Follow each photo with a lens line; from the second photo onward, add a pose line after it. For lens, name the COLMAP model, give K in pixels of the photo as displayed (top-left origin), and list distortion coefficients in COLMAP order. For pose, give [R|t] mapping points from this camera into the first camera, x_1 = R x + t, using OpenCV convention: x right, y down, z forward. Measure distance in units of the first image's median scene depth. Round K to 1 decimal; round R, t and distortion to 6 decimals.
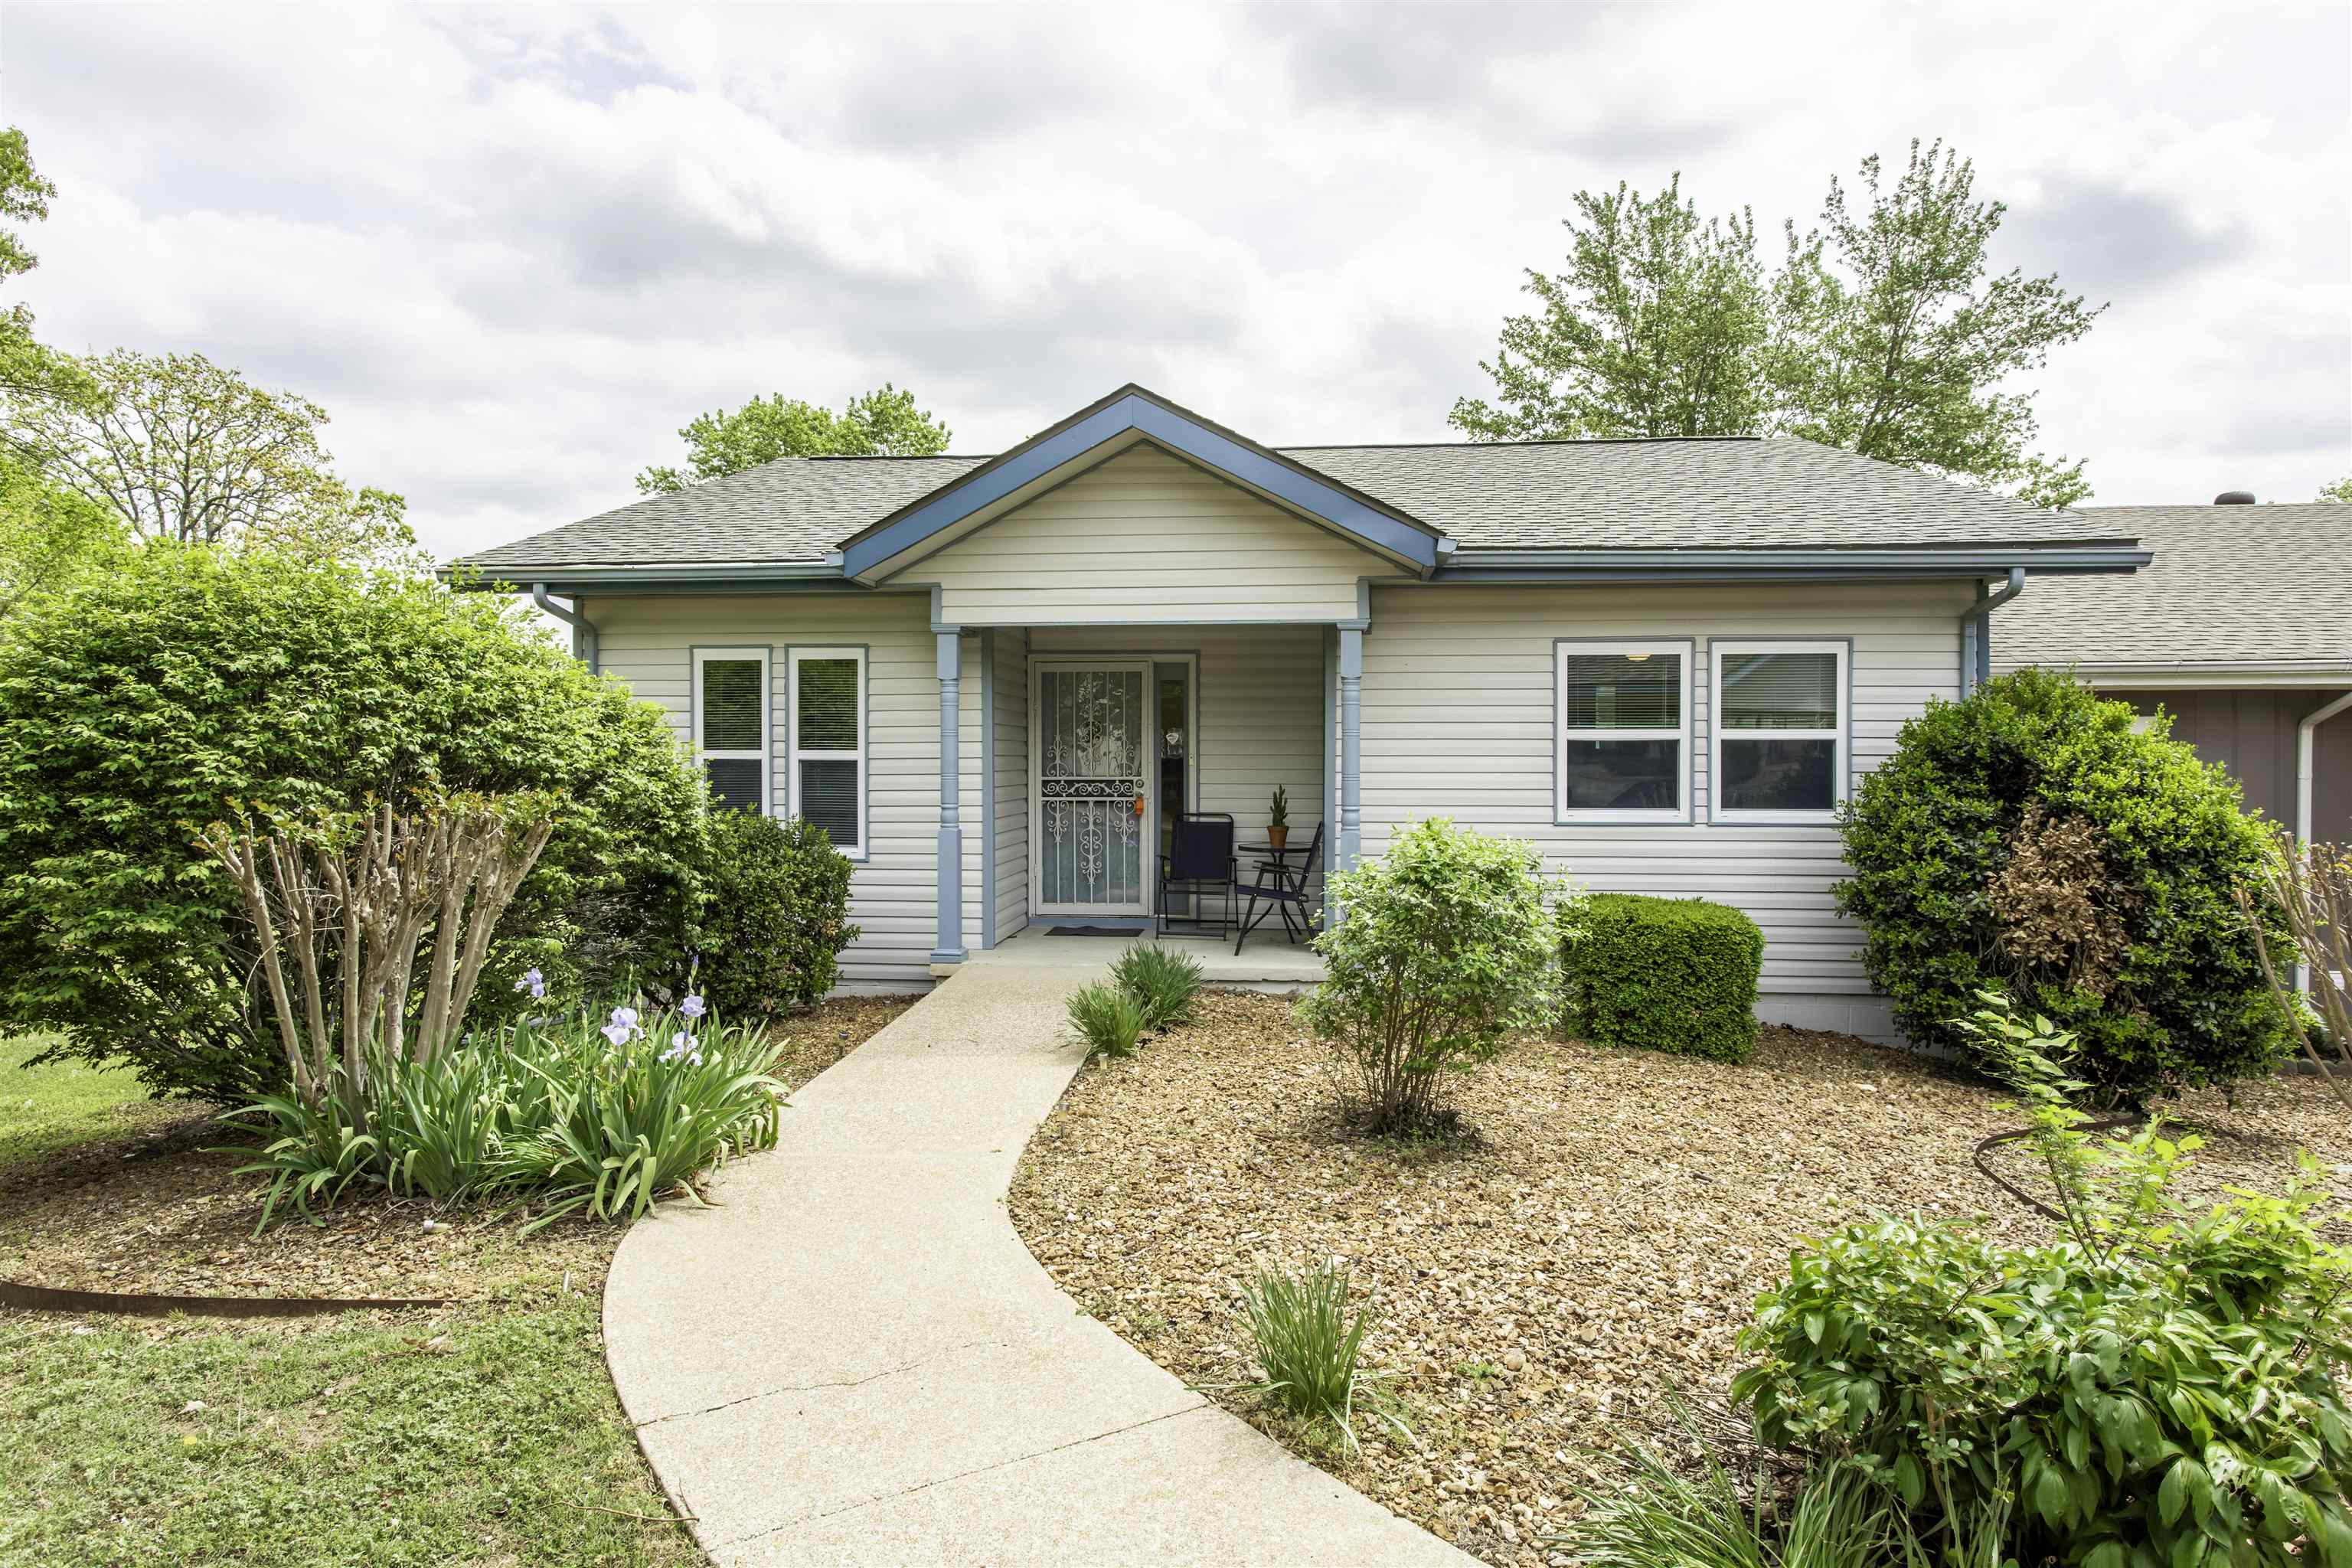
lens RADIAL K [[1444.1, 0, 1176.0], [0, 1444.1, 784.0], [0, 0, 1]] dist [-0.005002, 0.000468]
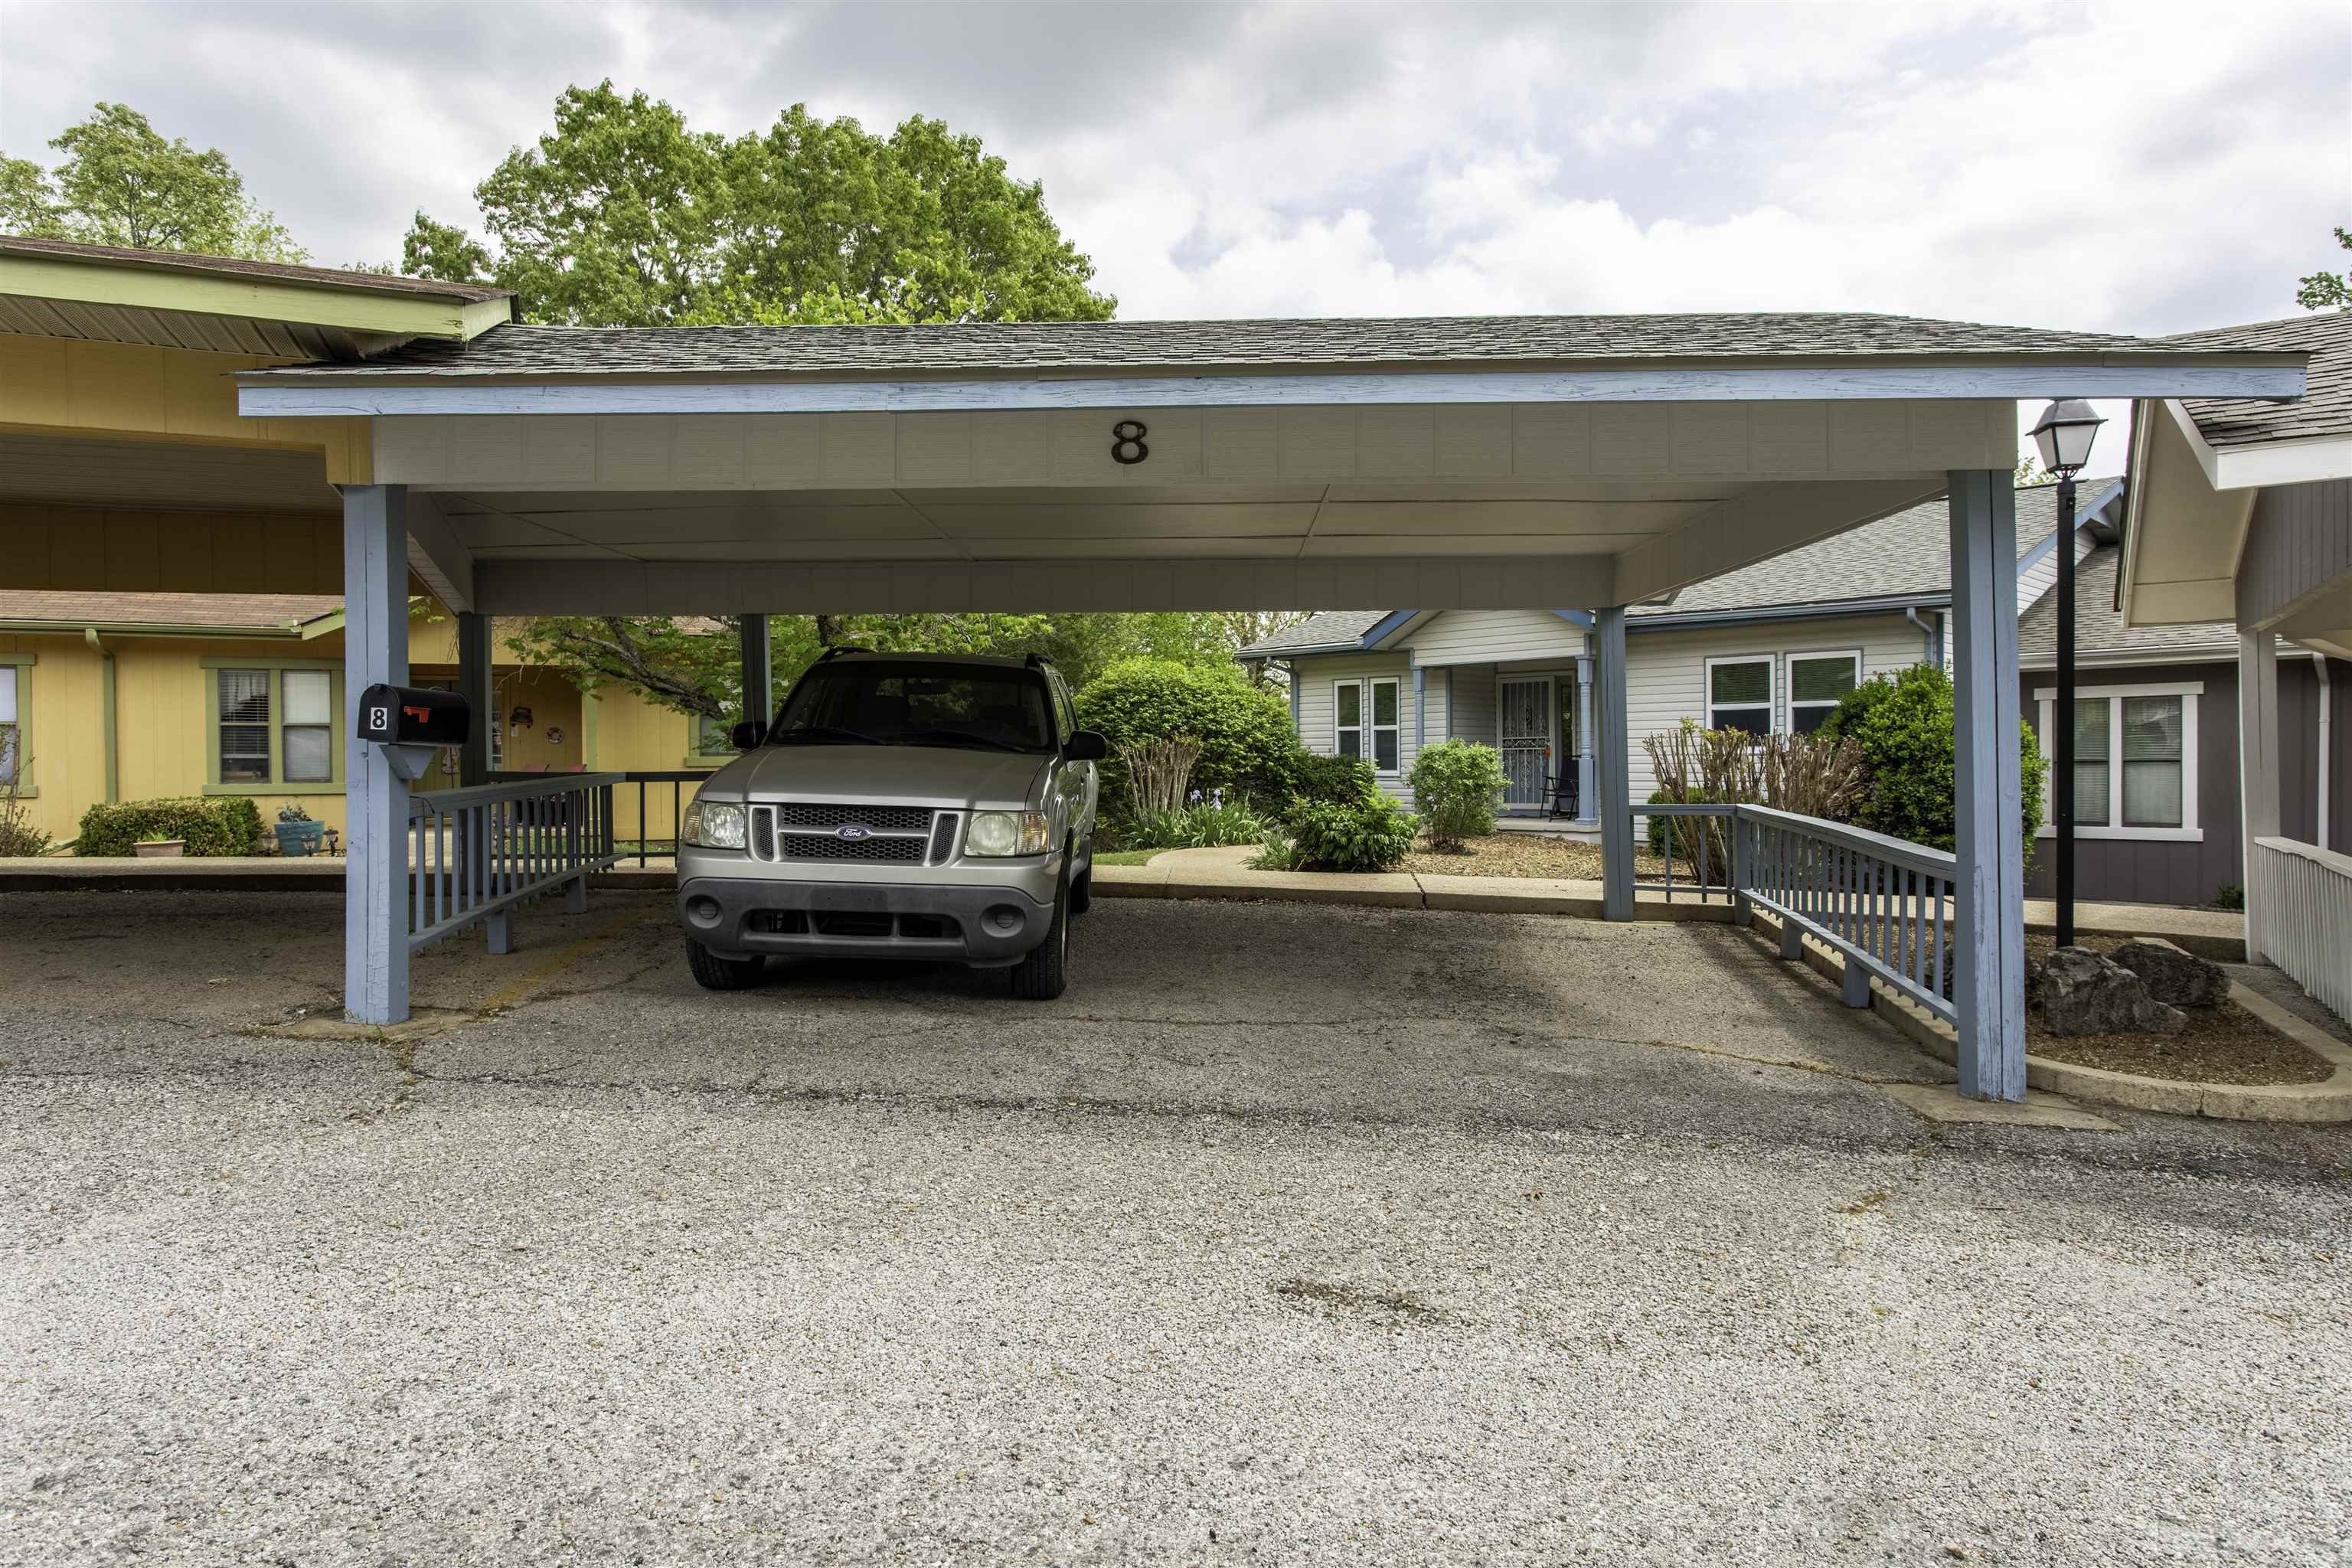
lens RADIAL K [[1391.1, 0, 1176.0], [0, 1391.1, 784.0], [0, 0, 1]] dist [-0.003448, -0.000828]
pose [[0.766648, 0.004103, -0.642054, 0.908881], [-0.003091, 0.999992, 0.002700, 0.063470], [0.642060, -0.000085, 0.766654, -0.842290]]
